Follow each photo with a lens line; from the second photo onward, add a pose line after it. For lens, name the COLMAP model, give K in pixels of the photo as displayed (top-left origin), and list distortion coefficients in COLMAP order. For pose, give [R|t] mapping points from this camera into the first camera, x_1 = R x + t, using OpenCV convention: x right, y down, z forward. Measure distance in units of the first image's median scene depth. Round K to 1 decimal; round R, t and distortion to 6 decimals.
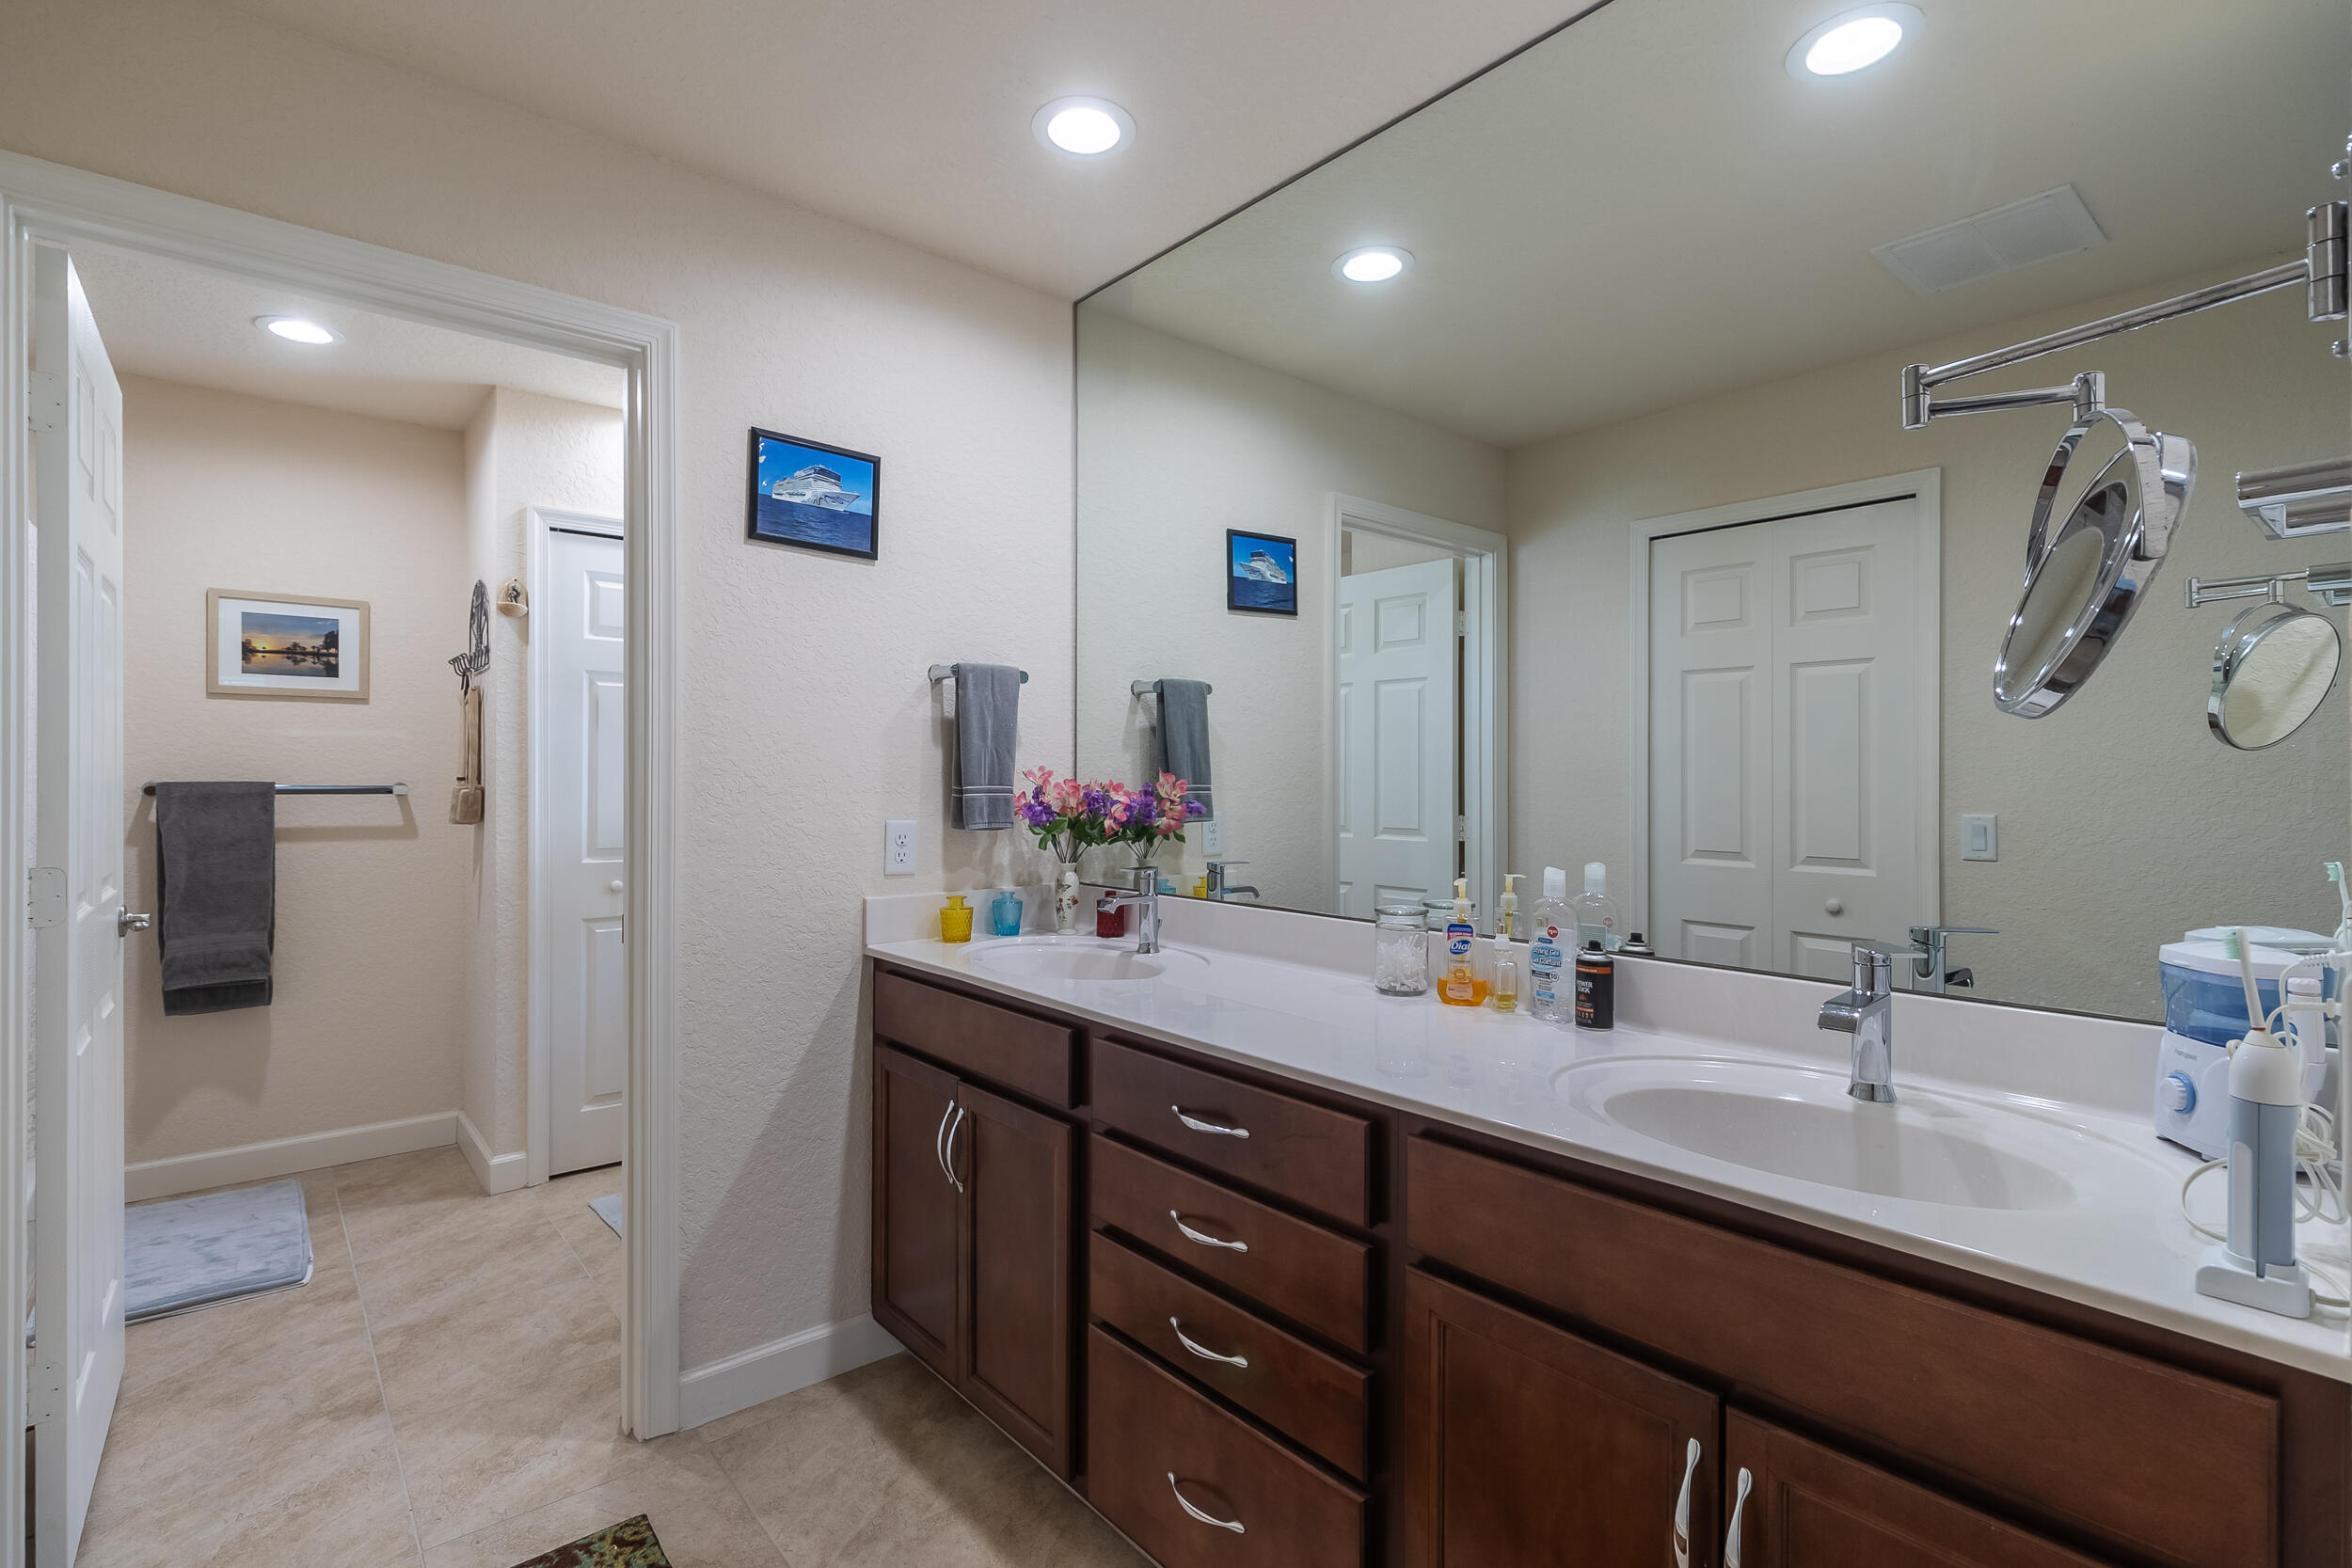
lens RADIAL K [[1081.0, 0, 1176.0], [0, 1081.0, 784.0], [0, 0, 1]] dist [-0.016631, 0.000103]
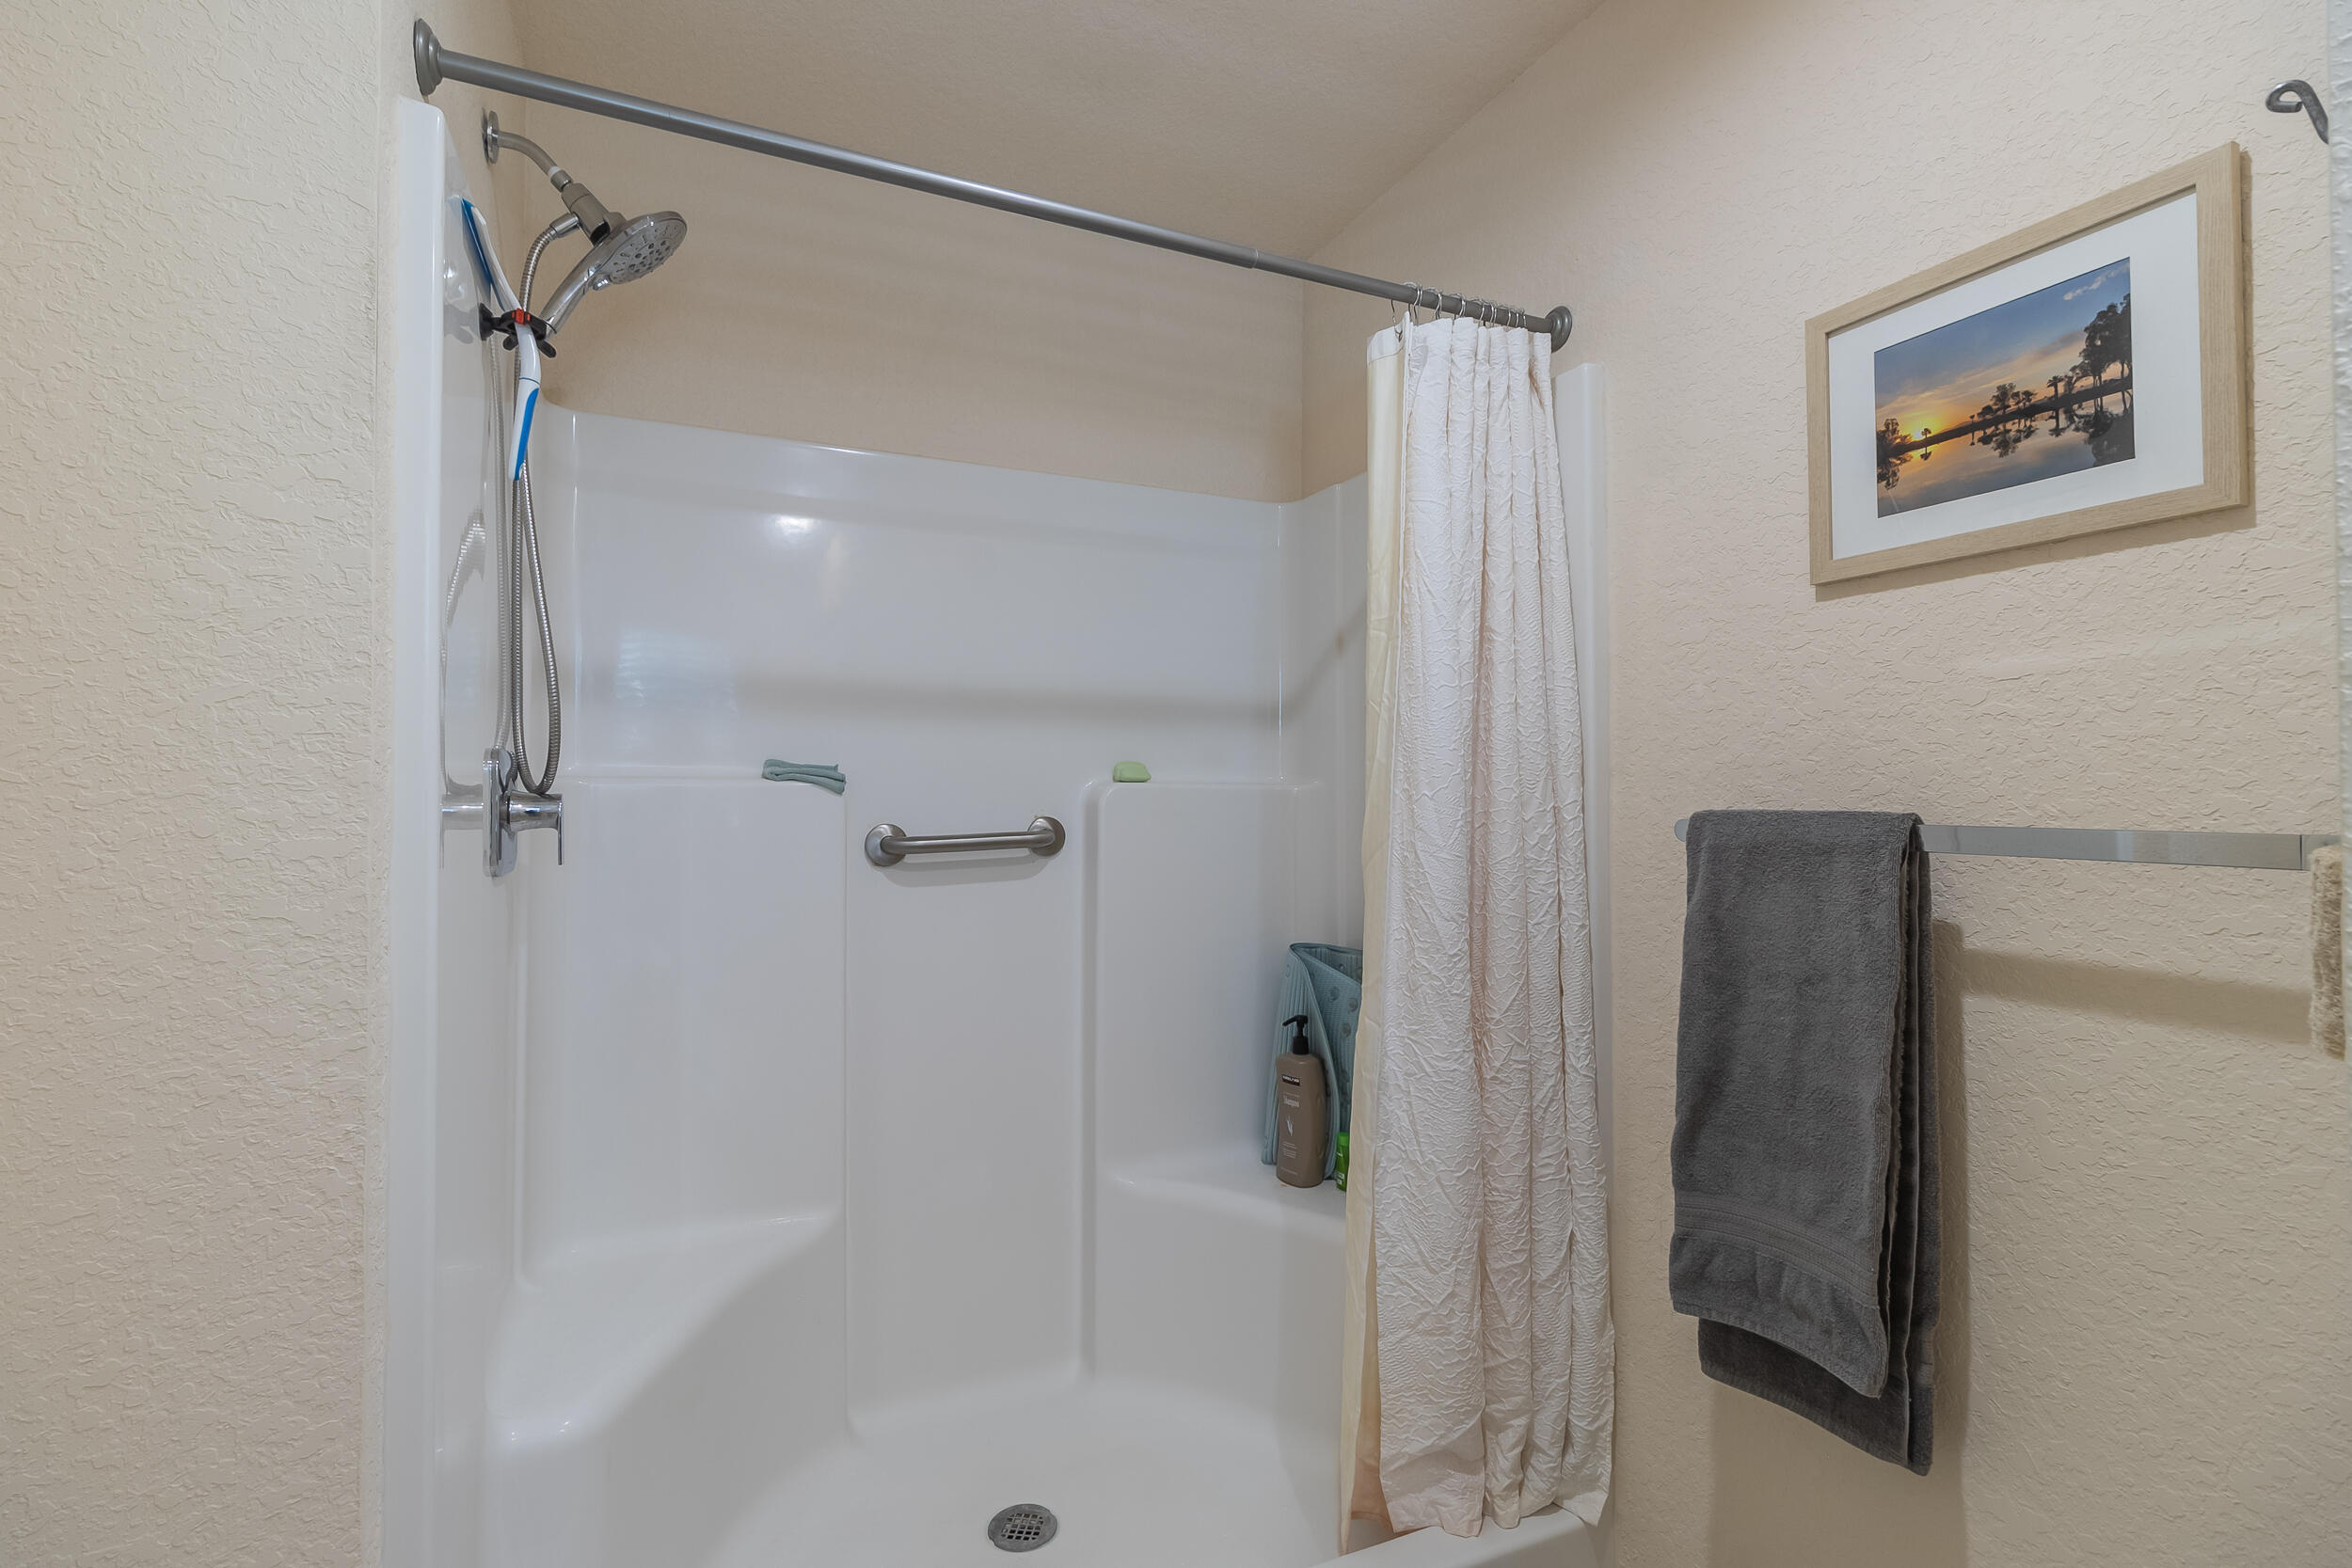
lens RADIAL K [[1081.0, 0, 1176.0], [0, 1081.0, 784.0], [0, 0, 1]] dist [-0.016631, 0.000103]
pose [[-0.286525, -0.009897, -0.958022, -0.442163], [-0.002212, 0.999951, -0.009669, -0.007581], [0.958070, -0.000651, -0.286533, 0.852452]]
